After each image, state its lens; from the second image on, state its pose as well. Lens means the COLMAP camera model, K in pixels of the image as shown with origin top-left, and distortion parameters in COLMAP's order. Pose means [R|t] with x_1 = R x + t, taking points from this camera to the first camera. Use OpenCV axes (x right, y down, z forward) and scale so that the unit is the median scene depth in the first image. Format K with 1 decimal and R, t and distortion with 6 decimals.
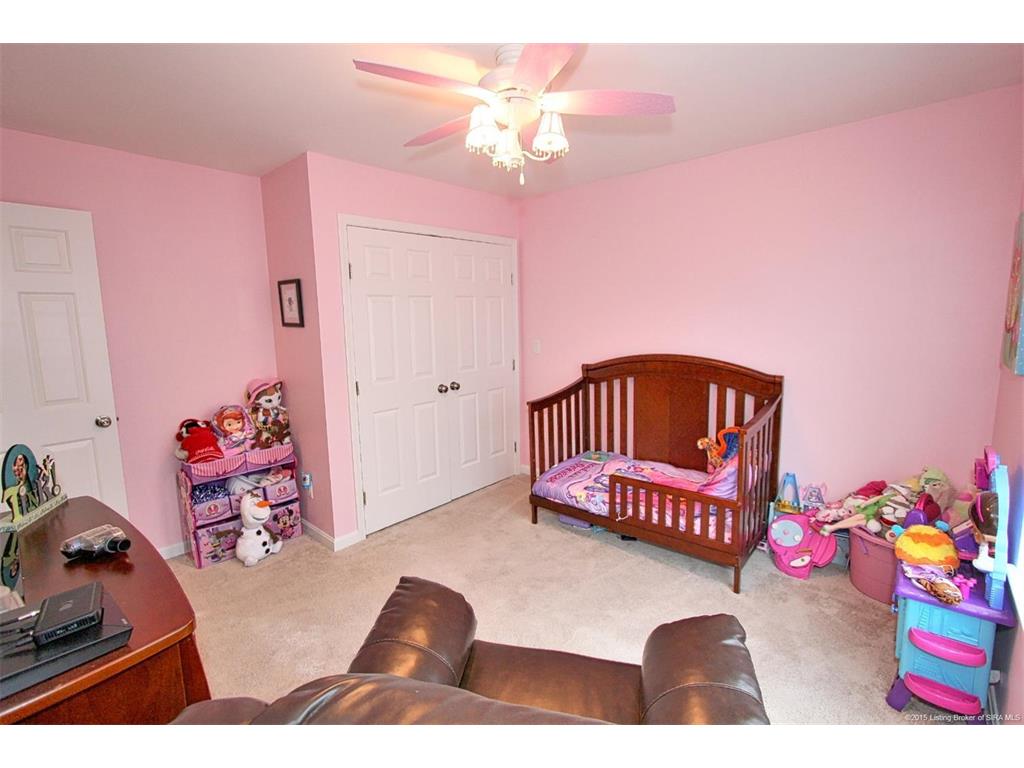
lens RADIAL K [[478.0, 0, 508.2], [0, 478.0, 380.5], [0, 0, 1]] dist [0.000191, 0.000163]
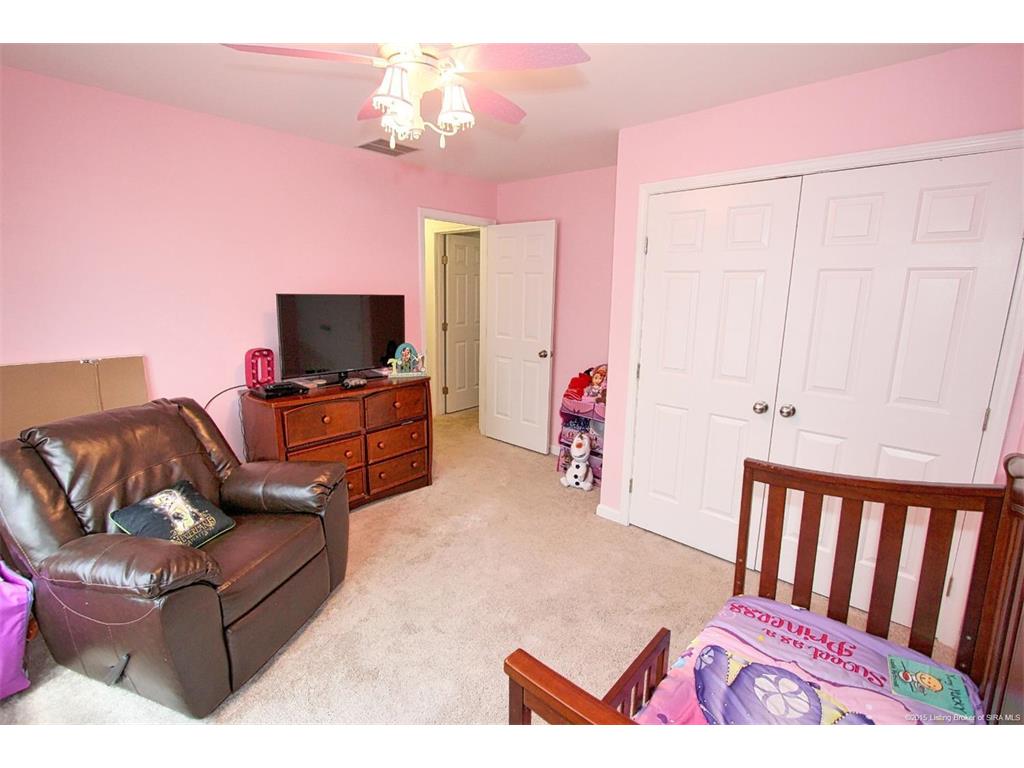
lens RADIAL K [[478.0, 0, 508.2], [0, 478.0, 380.5], [0, 0, 1]] dist [0.000191, 0.000163]
pose [[-0.004676, 0.226439, -0.974014, 0.570845], [-0.134691, 0.965006, 0.224991, -0.136049], [0.990877, 0.132243, 0.025987, 0.680765]]
